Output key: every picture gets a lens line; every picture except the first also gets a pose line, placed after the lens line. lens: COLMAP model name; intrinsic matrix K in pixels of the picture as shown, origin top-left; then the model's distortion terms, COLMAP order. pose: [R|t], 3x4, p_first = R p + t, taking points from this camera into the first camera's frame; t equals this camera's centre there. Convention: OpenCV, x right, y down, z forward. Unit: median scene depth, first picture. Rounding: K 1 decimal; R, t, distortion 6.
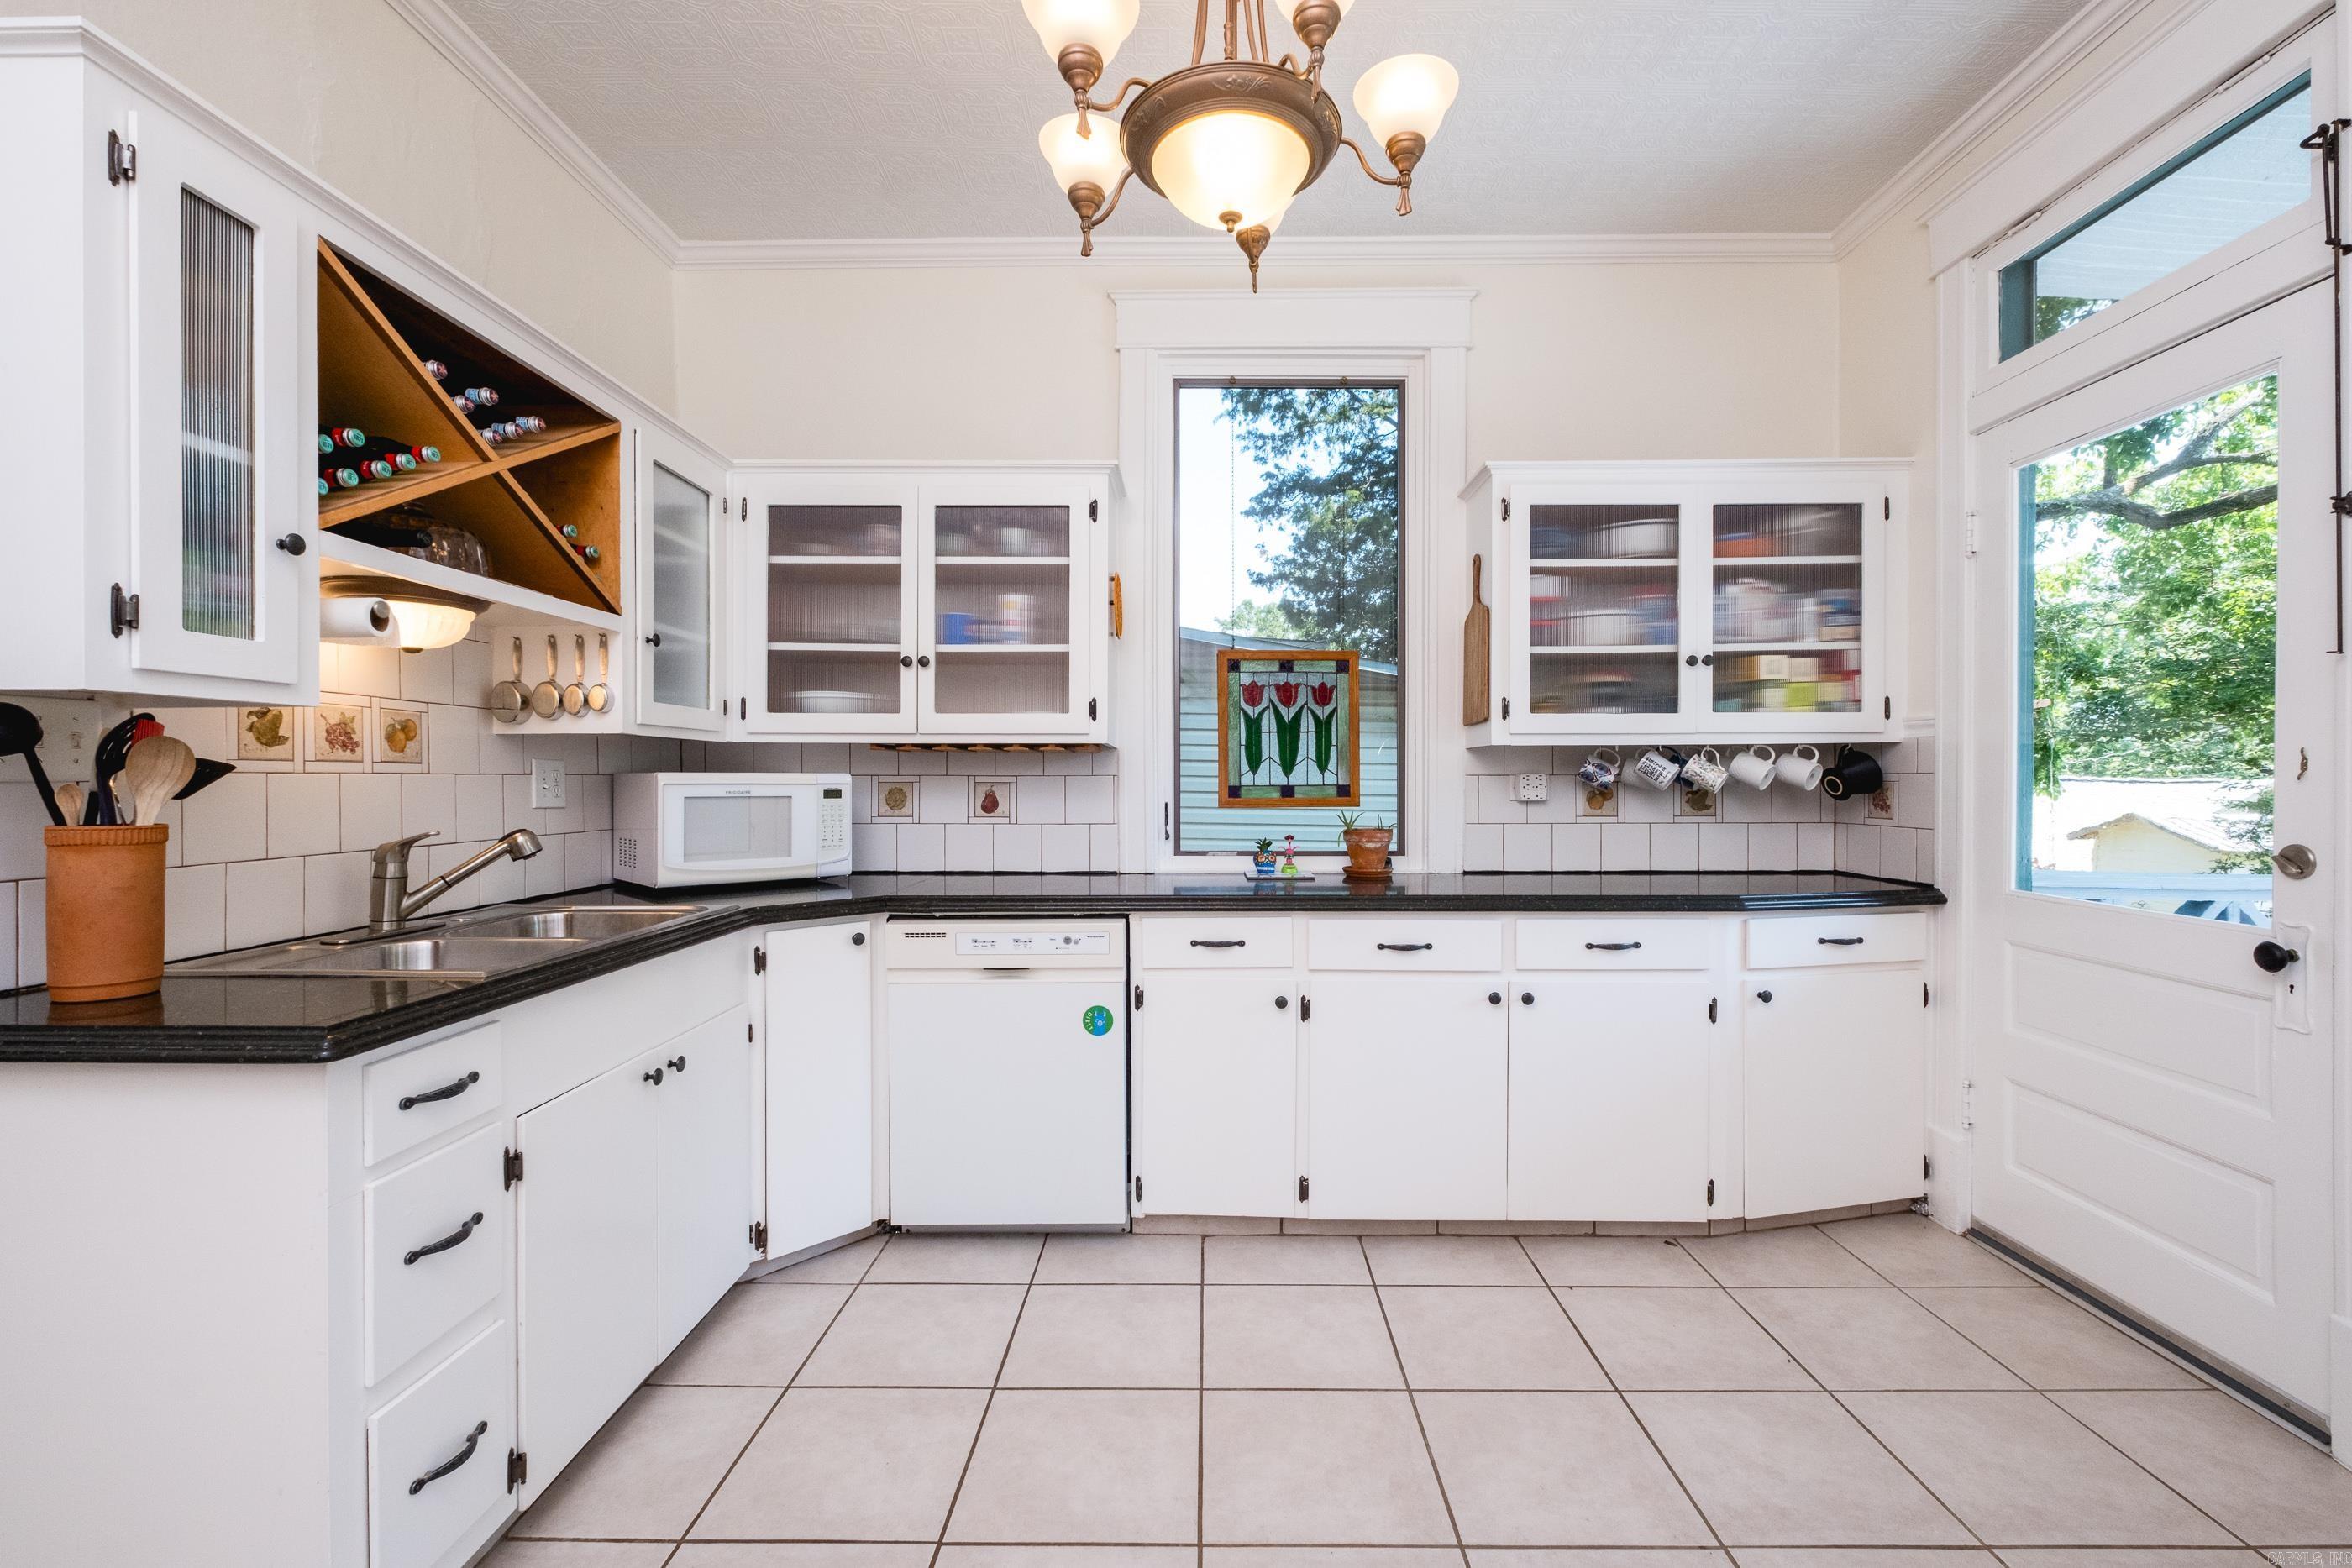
lens RADIAL K [[998.9, 0, 1179.2], [0, 998.9, 793.7], [0, 0, 1]] dist [0.000062, -0.000451]
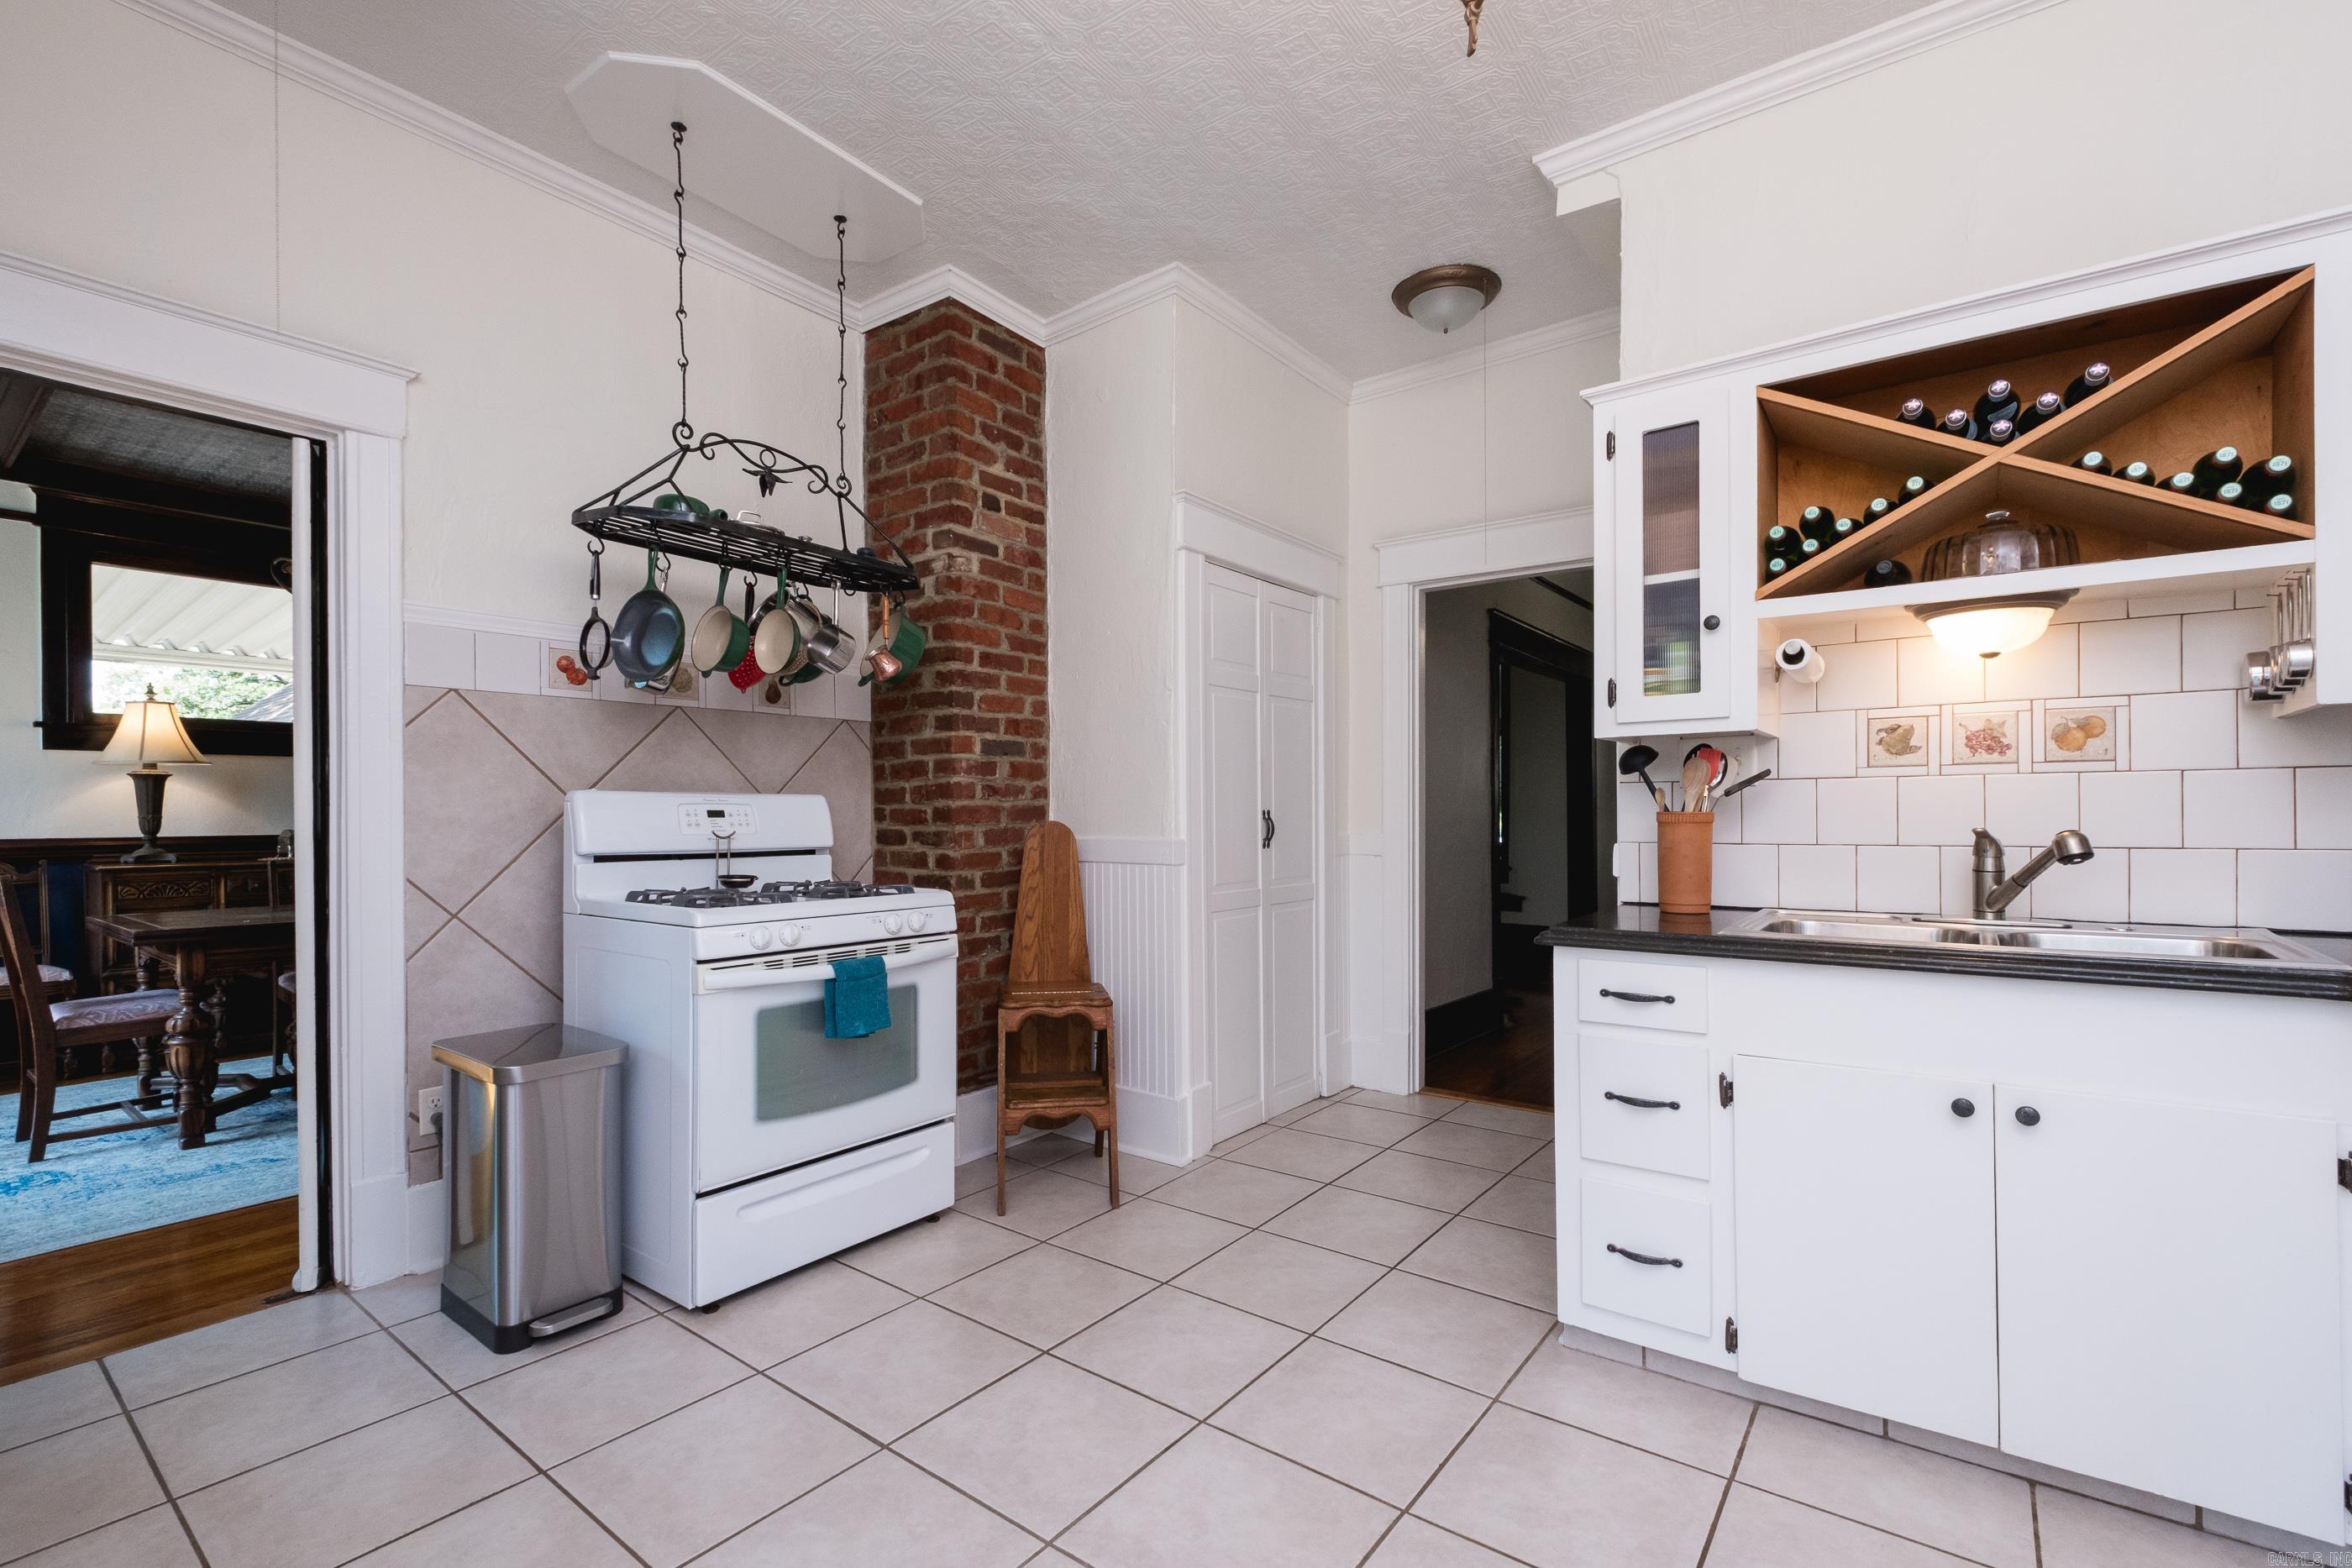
lens RADIAL K [[998.9, 0, 1179.2], [0, 998.9, 793.7], [0, 0, 1]] dist [0.000062, -0.000451]
pose [[-0.576941, -0.015893, -0.816631, 0.572371], [-0.008032, 0.999873, -0.013785, 0.022892], [0.816747, -0.001394, -0.576995, 0.905827]]
